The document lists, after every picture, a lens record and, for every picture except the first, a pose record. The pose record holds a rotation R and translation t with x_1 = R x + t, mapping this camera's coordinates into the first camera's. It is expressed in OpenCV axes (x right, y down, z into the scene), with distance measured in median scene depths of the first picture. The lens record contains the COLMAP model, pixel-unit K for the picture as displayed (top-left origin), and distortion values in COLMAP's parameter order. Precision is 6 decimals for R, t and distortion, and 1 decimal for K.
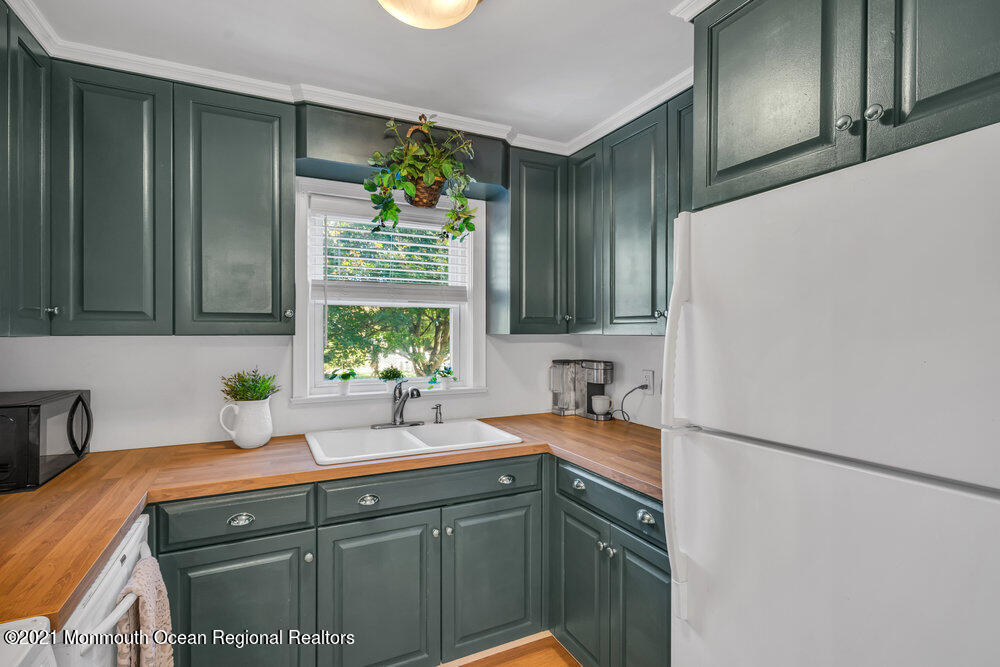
lens RADIAL K [[475.4, 0, 512.8], [0, 475.4, 328.5], [0, 0, 1]] dist [0.001316, 0.002631]
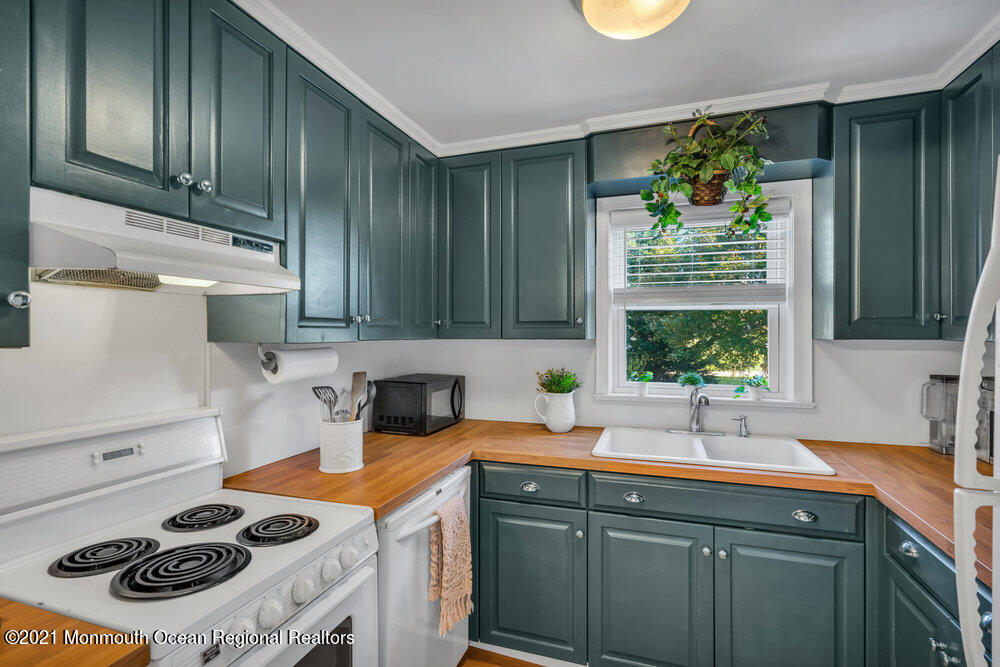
lens RADIAL K [[475.4, 0, 521.9], [0, 475.4, 329.6], [0, 0, 1]] dist [0.001316, 0.002631]
pose [[0.715213, -0.005572, -0.698884, 0.227296], [0.005906, 0.999981, -0.001928, -0.007942], [0.698882, -0.002749, 0.715232, 0.070808]]
